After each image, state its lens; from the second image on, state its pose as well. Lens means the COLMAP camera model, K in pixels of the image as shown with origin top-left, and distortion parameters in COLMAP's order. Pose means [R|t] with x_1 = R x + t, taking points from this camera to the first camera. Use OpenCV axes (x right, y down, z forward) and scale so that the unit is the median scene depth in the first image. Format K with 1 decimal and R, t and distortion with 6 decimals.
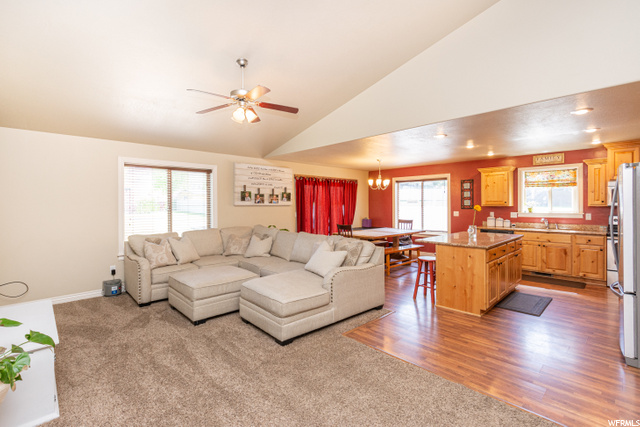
lens RADIAL K [[291.3, 0, 319.3], [0, 291.3, 210.8], [0, 0, 1]] dist [0.001926, 0.000152]
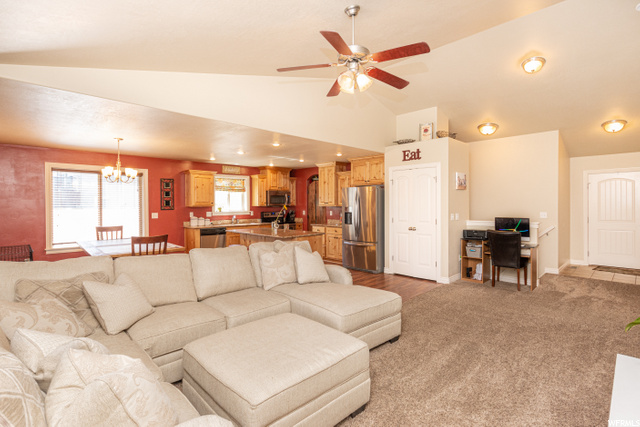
lens RADIAL K [[309.2, 0, 331.9], [0, 309.2, 204.1], [0, 0, 1]] dist [0.001795, 0.000147]
pose [[-0.014206, 0.001048, 0.999899, -0.535665], [0.024767, 0.999693, -0.000696, -0.012110], [-0.999592, 0.024754, -0.014227, 0.525947]]
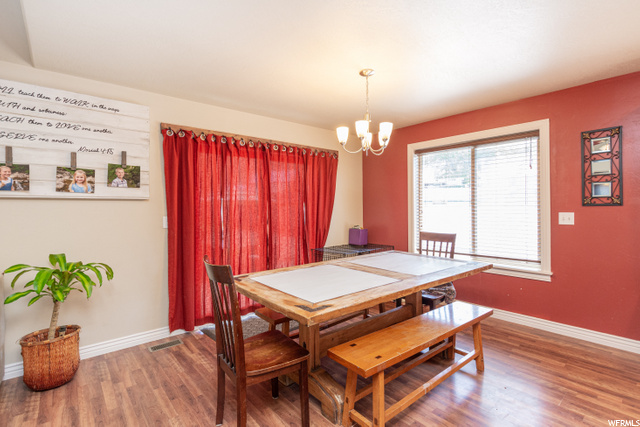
lens RADIAL K [[301.0, 0, 324.6], [0, 301.0, 206.1], [0, 0, 1]] dist [-0.001619, -0.000224]
pose [[0.998846, -0.003935, -0.047866, 0.176565], [0.002761, 0.999695, -0.024560, 0.002383], [0.047948, 0.024399, 0.998552, 0.638049]]
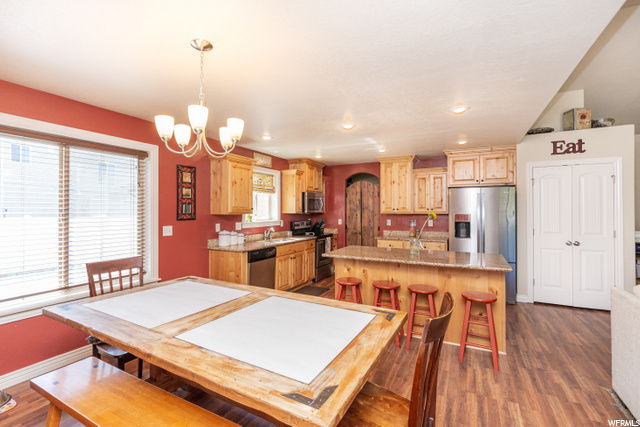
lens RADIAL K [[285.8, 0, 318.1], [0, 285.8, 208.4], [0, 0, 1]] dist [-0.002235, -0.000735]
pose [[-0.304454, 0.009064, 0.952484, -0.075964], [0.022501, 0.999744, -0.002322, -0.023878], [-0.952261, 0.020725, -0.304581, 1.006150]]
